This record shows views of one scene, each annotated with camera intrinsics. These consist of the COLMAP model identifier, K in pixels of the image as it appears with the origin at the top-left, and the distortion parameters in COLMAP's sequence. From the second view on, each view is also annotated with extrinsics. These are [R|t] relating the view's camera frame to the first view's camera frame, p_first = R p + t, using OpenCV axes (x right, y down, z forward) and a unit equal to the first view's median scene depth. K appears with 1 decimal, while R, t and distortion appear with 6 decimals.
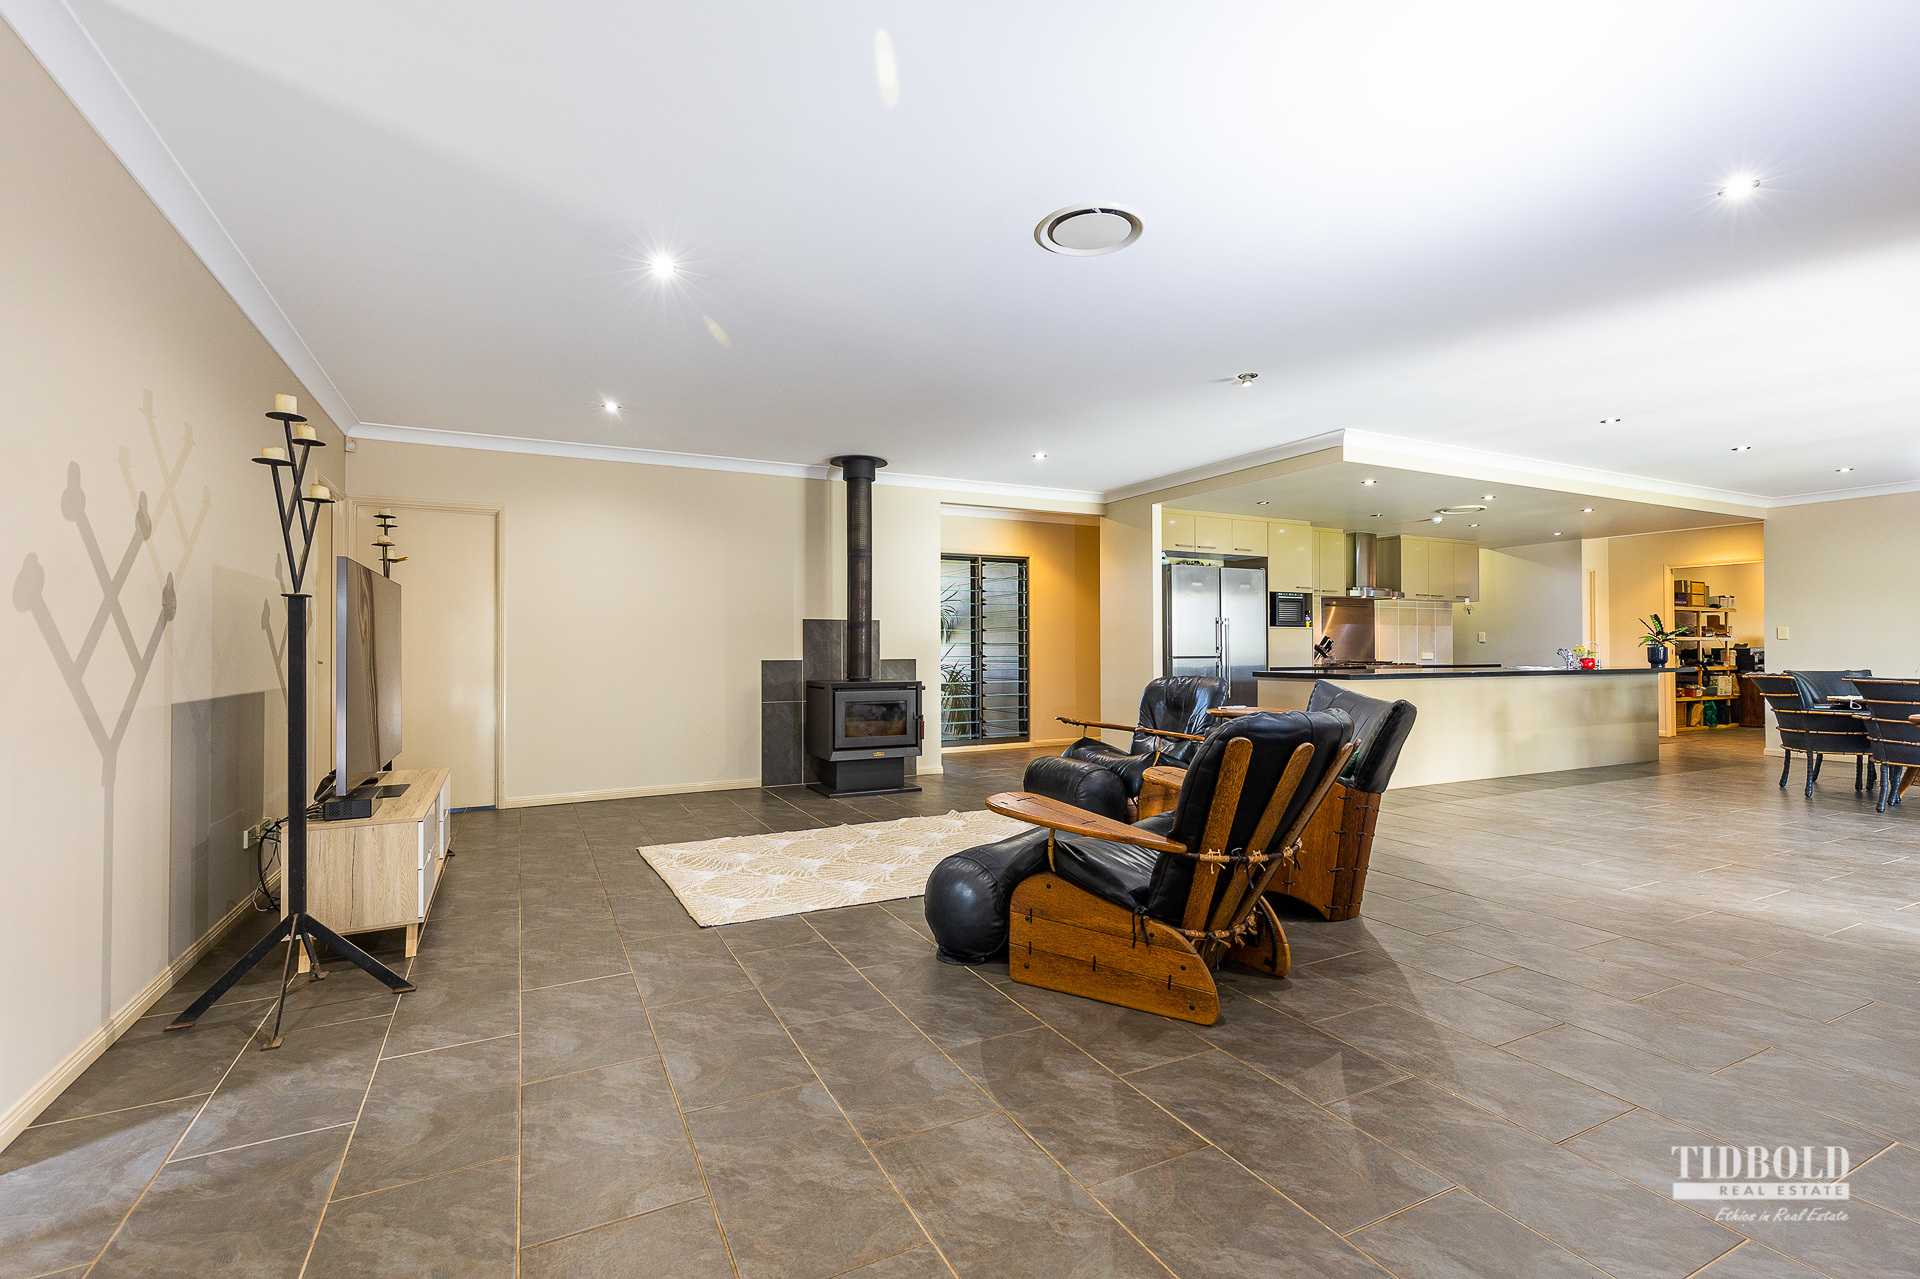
lens RADIAL K [[862.7, 0, 960.0], [0, 862.7, 639.5], [0, 0, 1]] dist [0.003044, 0.000030]
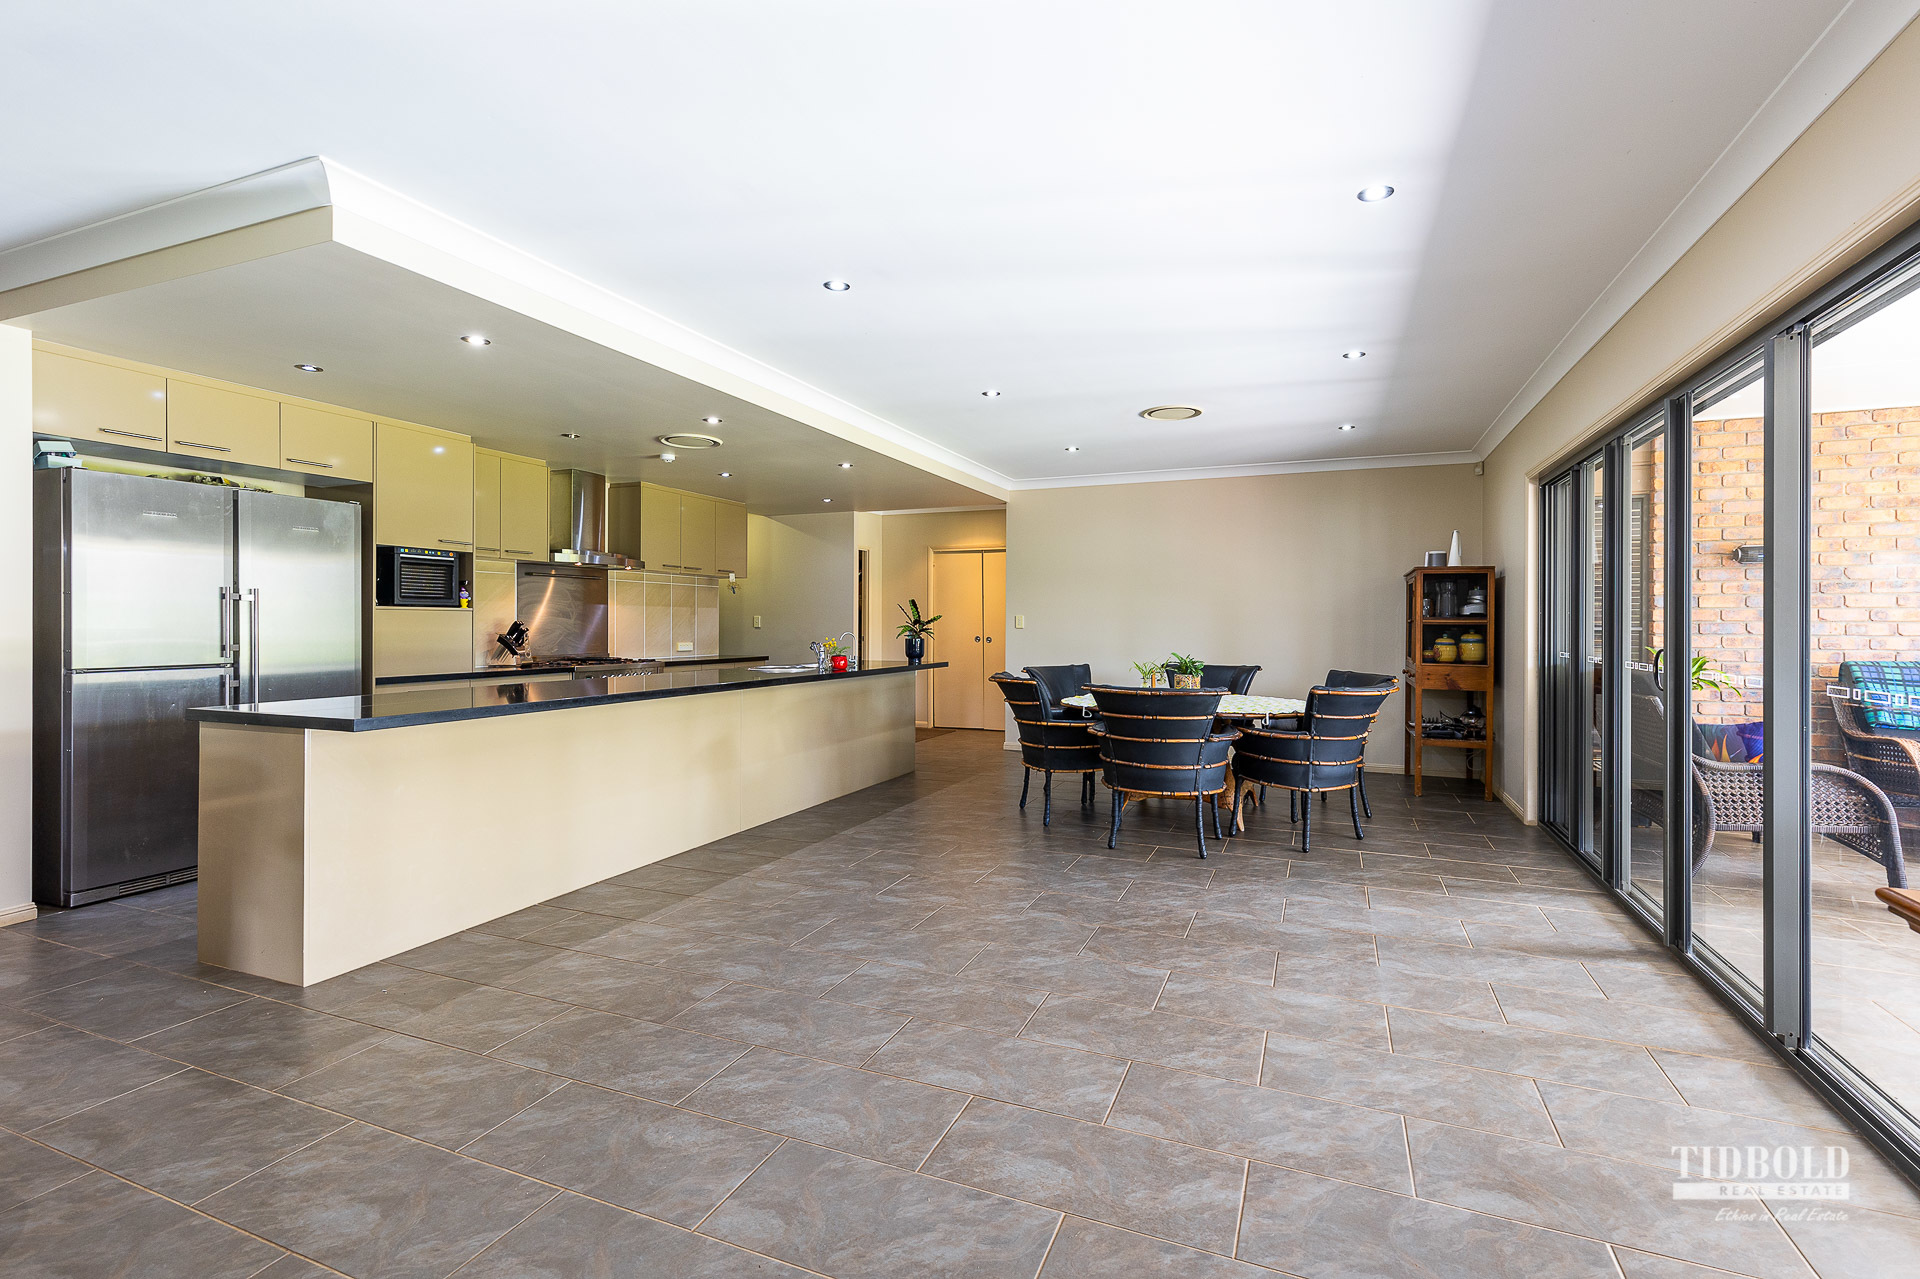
lens RADIAL K [[862.7, 0, 960.0], [0, 862.7, 639.5], [0, 0, 1]] dist [0.003044, 0.000030]
pose [[0.762037, -0.008405, 0.647478, 0.284019], [-0.010999, 0.999603, 0.025921, -0.012090], [-0.647439, -0.026874, 0.761643, 0.317178]]
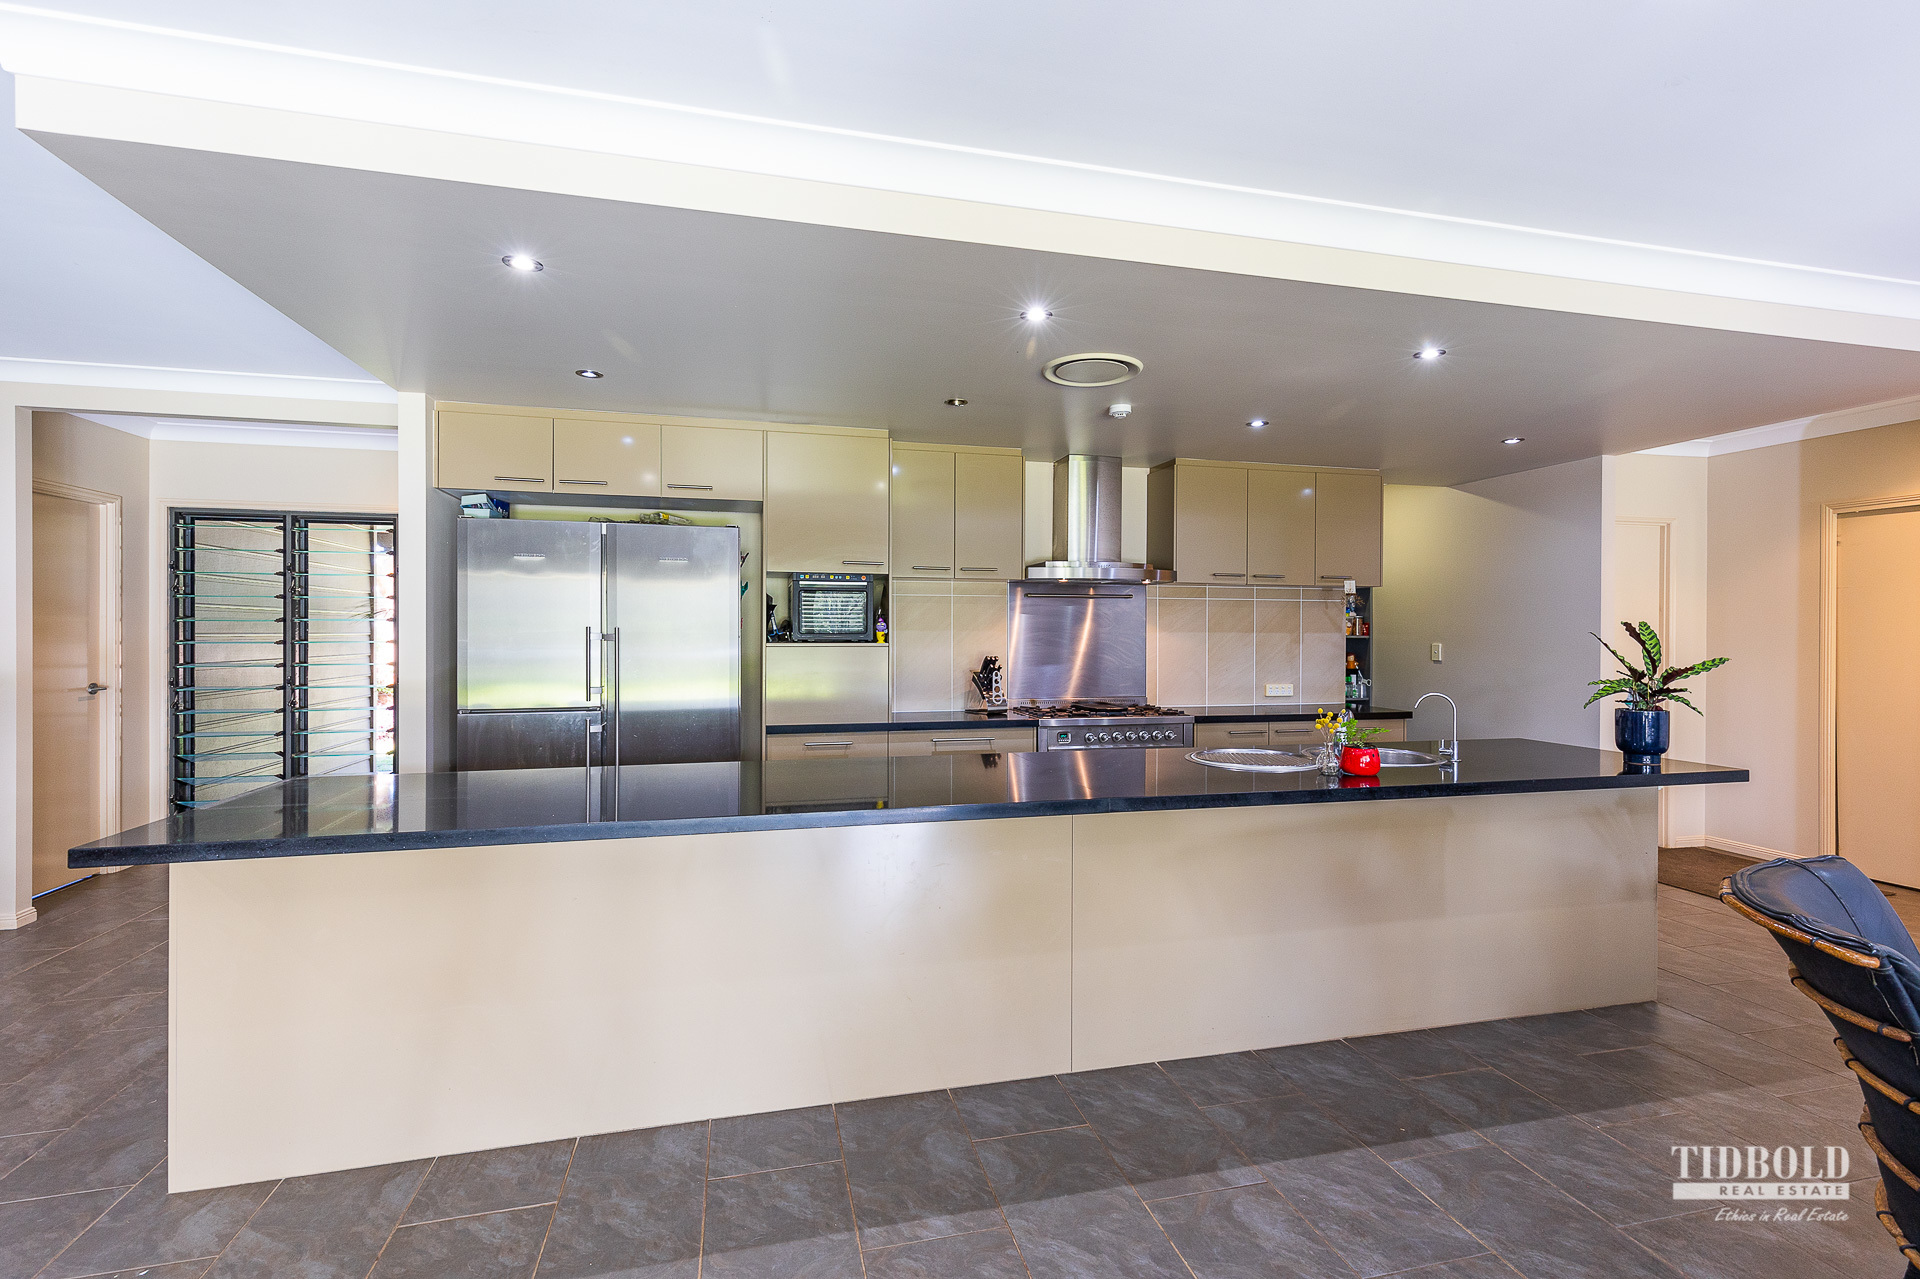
lens RADIAL K [[862.7, 0, 960.0], [0, 862.7, 639.5], [0, 0, 1]] dist [0.003044, 0.000030]
pose [[0.975435, 0.006354, -0.220198, 0.575349], [-0.002226, 0.999817, 0.018992, -0.026701], [0.220278, -0.018035, 0.975270, 0.545807]]
